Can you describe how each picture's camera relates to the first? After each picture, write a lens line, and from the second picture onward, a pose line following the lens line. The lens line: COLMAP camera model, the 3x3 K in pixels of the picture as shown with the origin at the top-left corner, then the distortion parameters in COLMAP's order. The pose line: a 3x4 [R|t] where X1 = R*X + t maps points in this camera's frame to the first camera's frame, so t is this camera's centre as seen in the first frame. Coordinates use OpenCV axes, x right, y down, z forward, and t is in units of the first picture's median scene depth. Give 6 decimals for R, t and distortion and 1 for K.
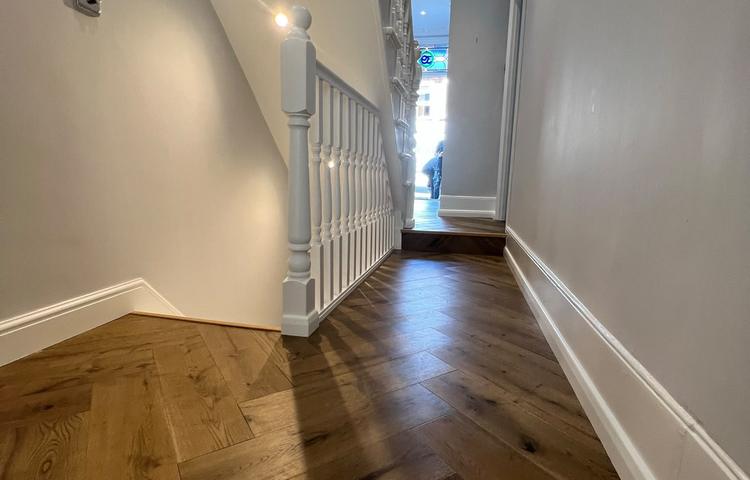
lens RADIAL K [[404.6, 0, 374.1], [0, 404.6, 240.8], [0, 0, 1]] dist [-0.001744, 0.003200]
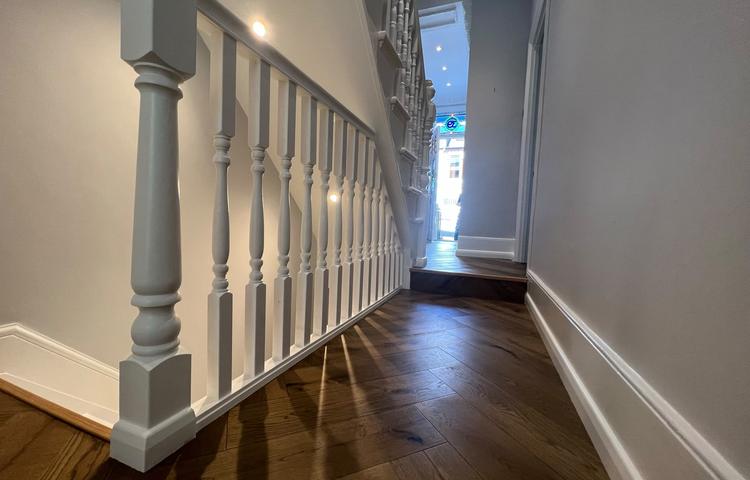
lens RADIAL K [[304.4, 0, 374.9], [0, 304.4, 239.5], [0, 0, 1]] dist [-0.002101, 0.000036]
pose [[0.990119, 0.025776, -0.137841, 0.087297], [-0.040657, 0.993507, -0.106261, -0.016992], [0.134207, 0.110816, 0.984738, 0.297048]]
